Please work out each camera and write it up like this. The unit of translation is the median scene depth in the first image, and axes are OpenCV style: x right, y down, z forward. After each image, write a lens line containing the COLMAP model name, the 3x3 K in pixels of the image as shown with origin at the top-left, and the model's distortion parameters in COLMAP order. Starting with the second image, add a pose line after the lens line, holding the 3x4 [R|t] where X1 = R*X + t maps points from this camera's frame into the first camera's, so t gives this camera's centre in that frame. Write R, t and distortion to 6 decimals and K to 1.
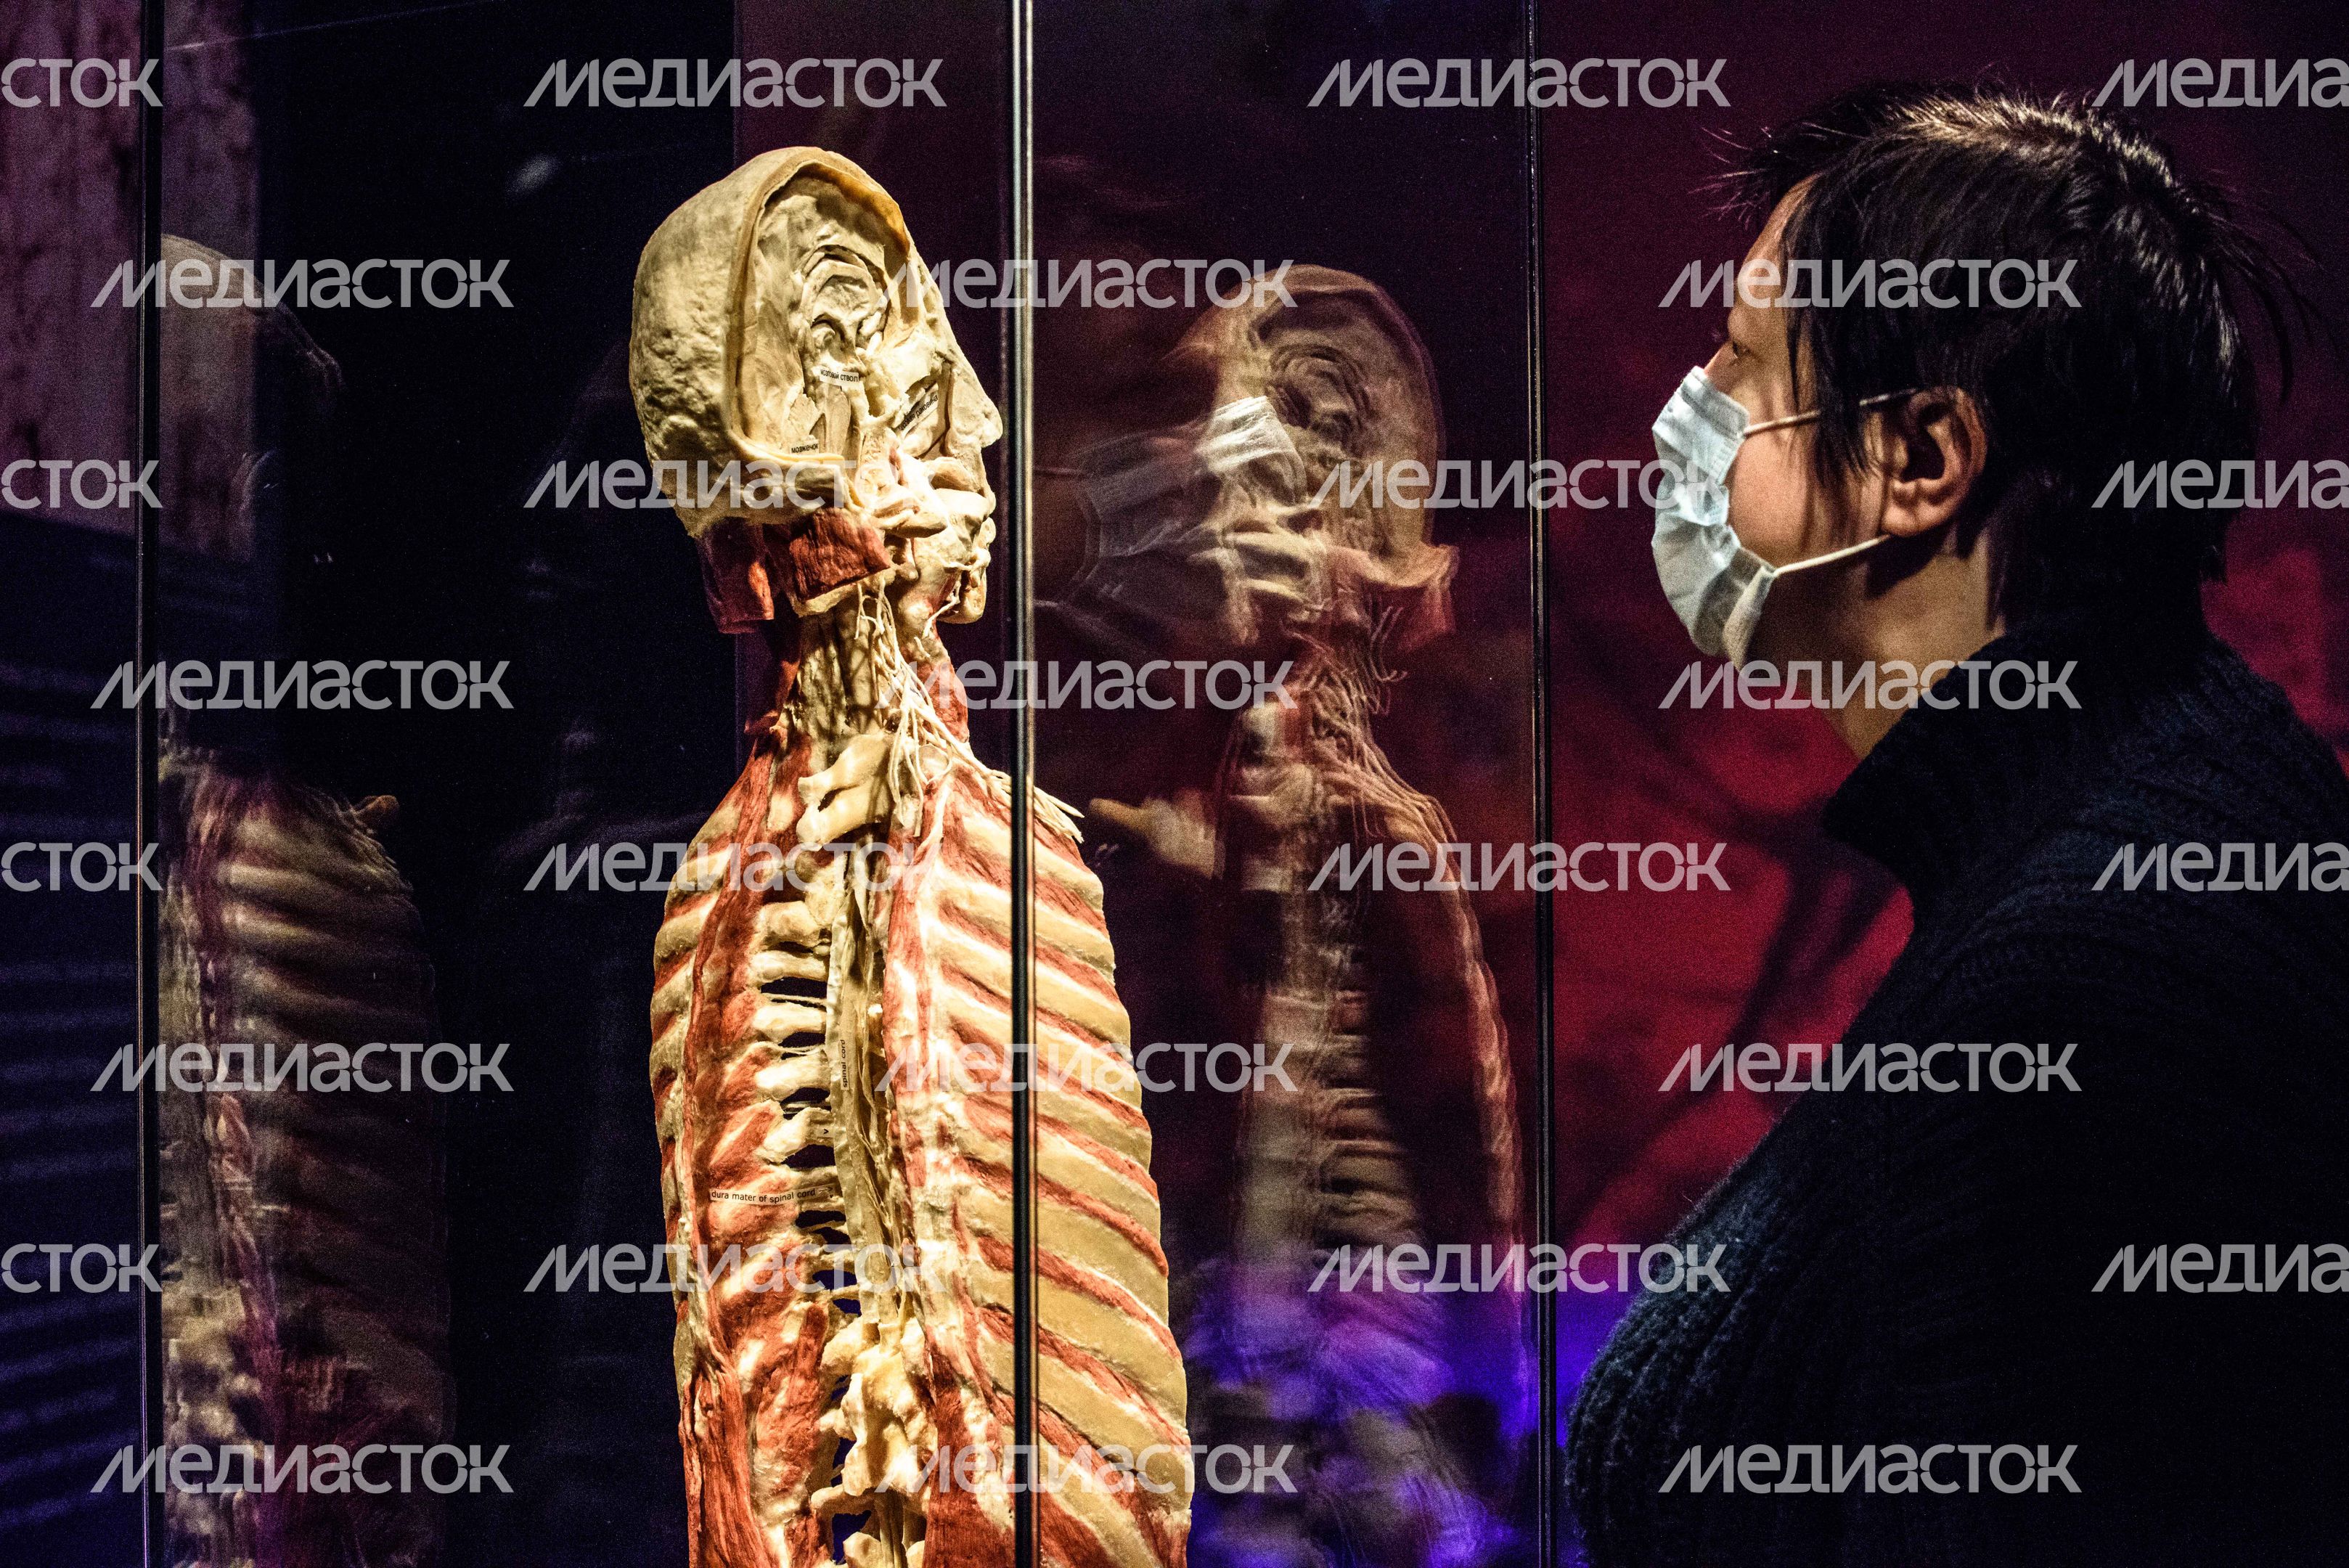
lens RADIAL K [[5042.9, 0, 1174.5], [0, 5042.9, 784.0], [0, 0, 1]] dist [-0.298631, -0.505012]
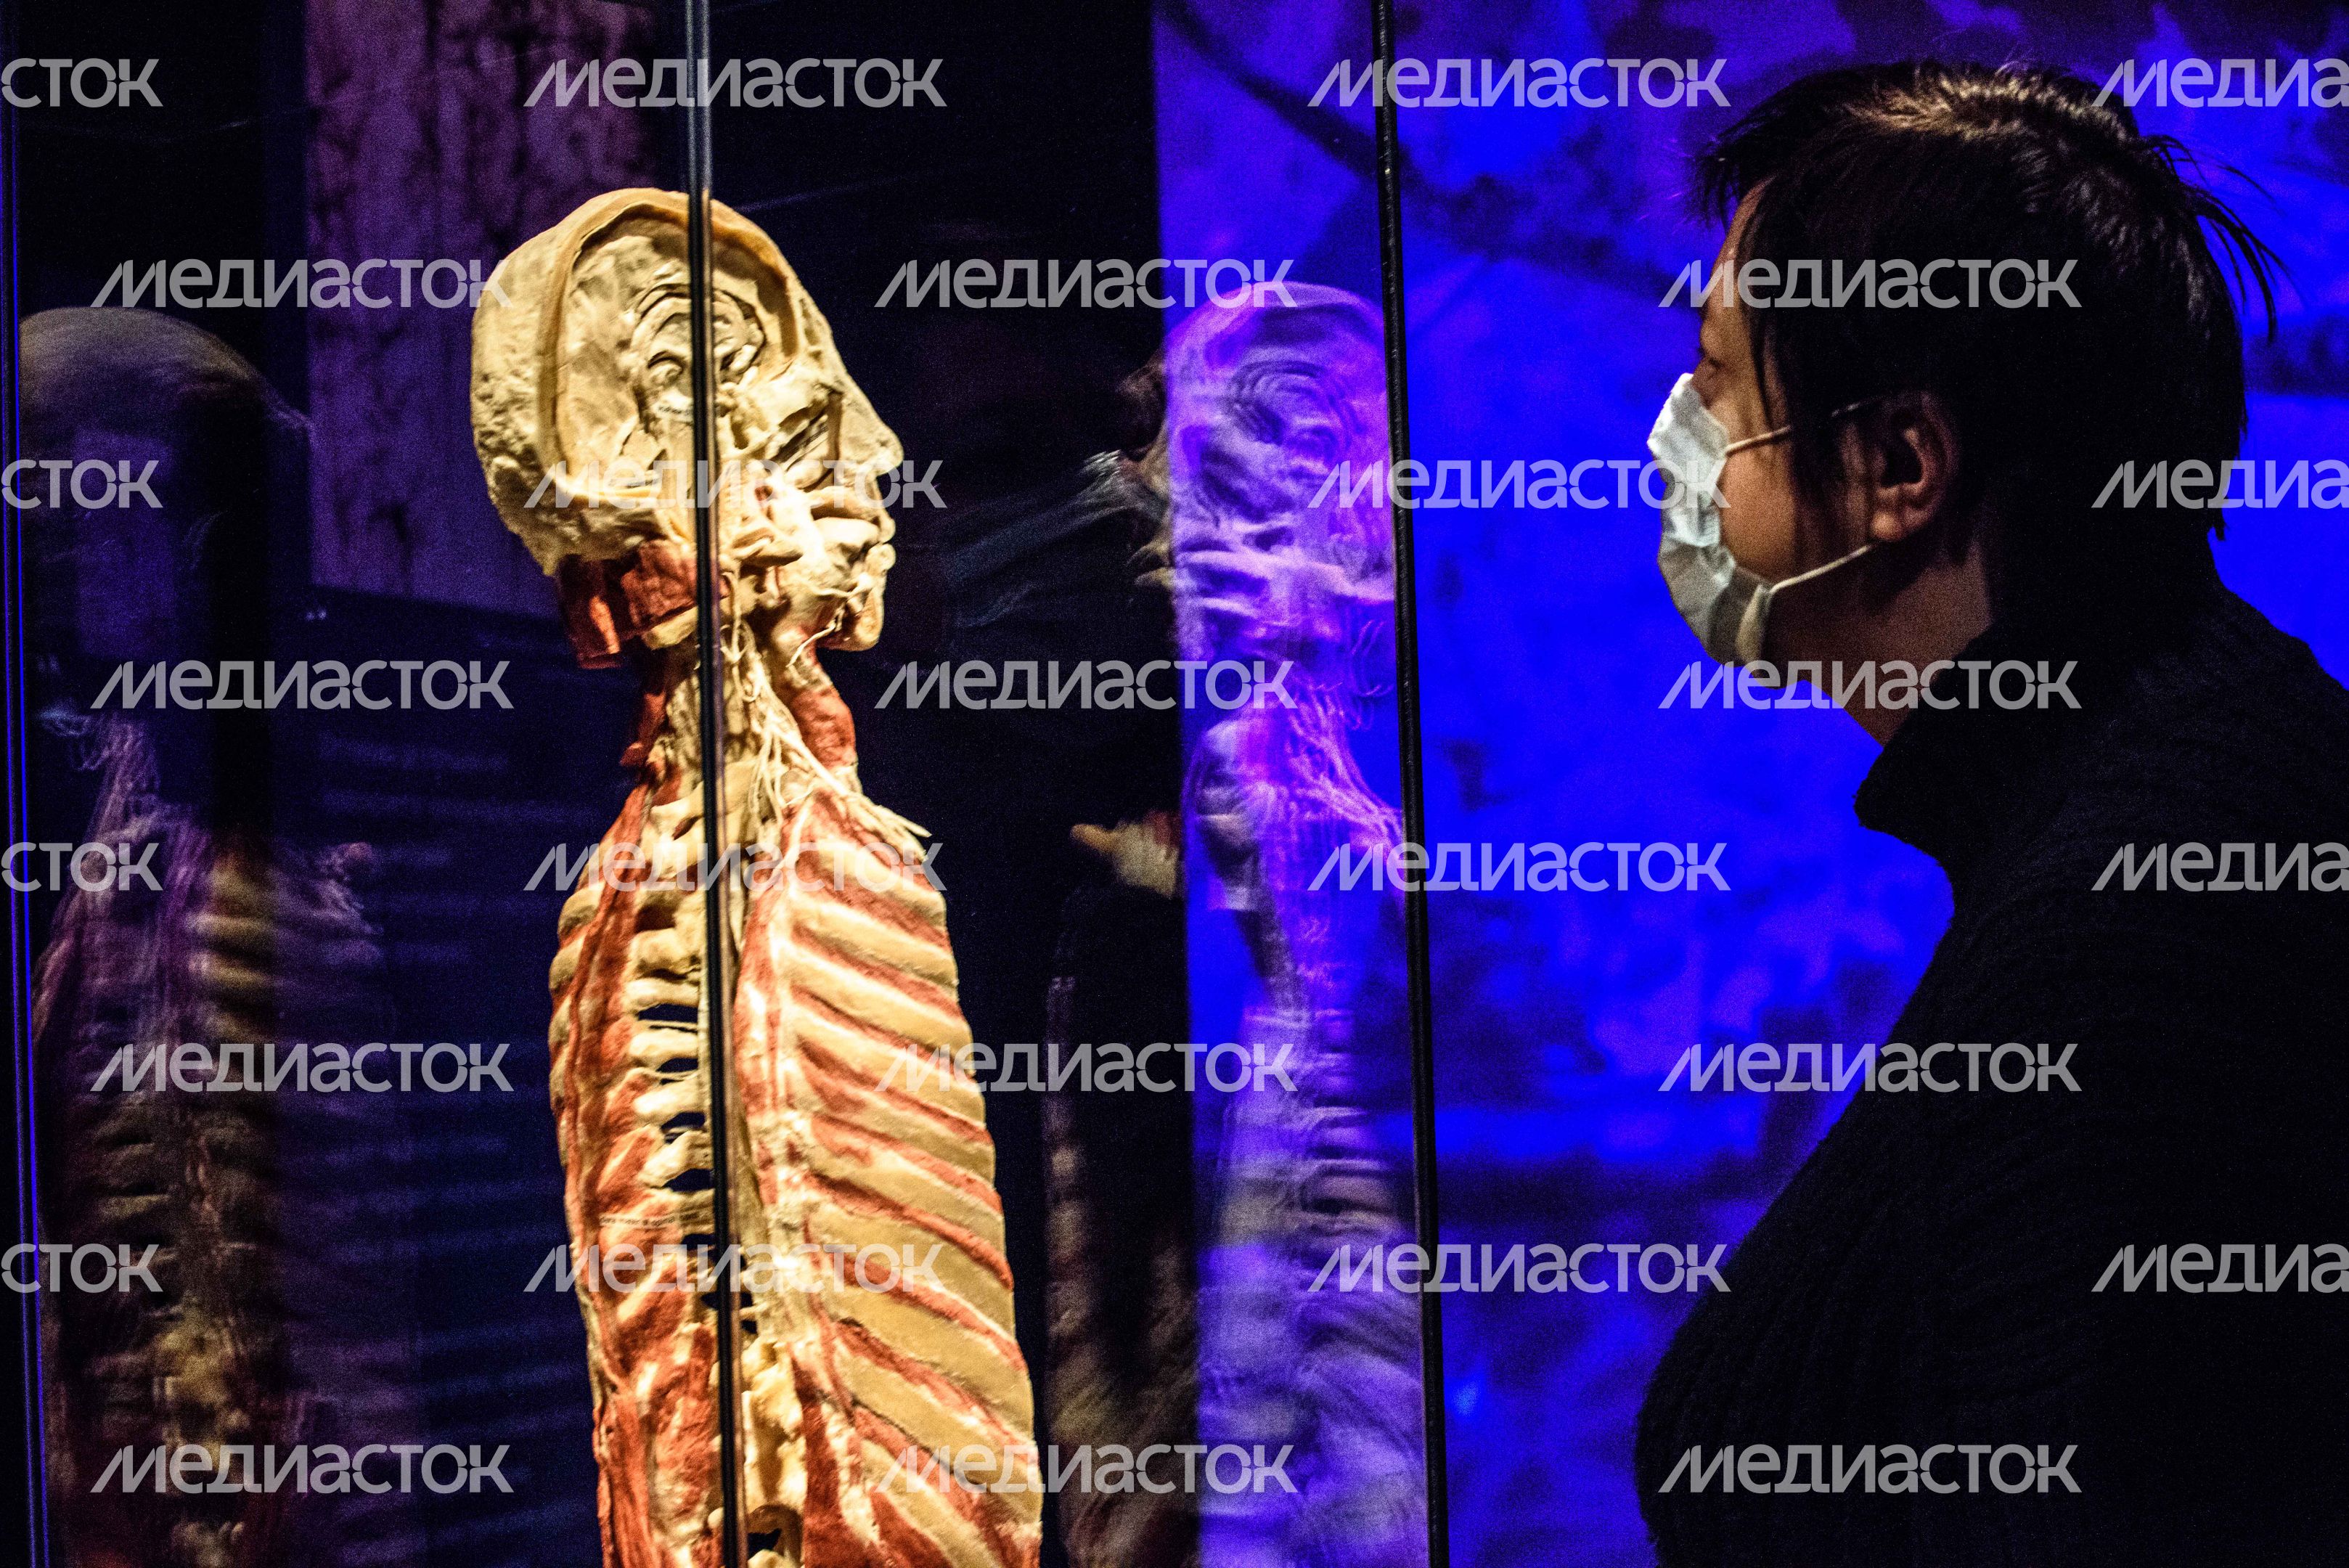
lens RADIAL K [[5207.1, 0, 1174.5], [0, 5207.1, 784.0], [0, 0, 1]] dist [-0.240586, -0.855021]
pose [[0.983944, -0.036436, -0.174718, 0.210051], [0.033597, 0.999251, -0.019183, 0.017559], [0.175286, 0.013005, 0.984432, -0.016385]]
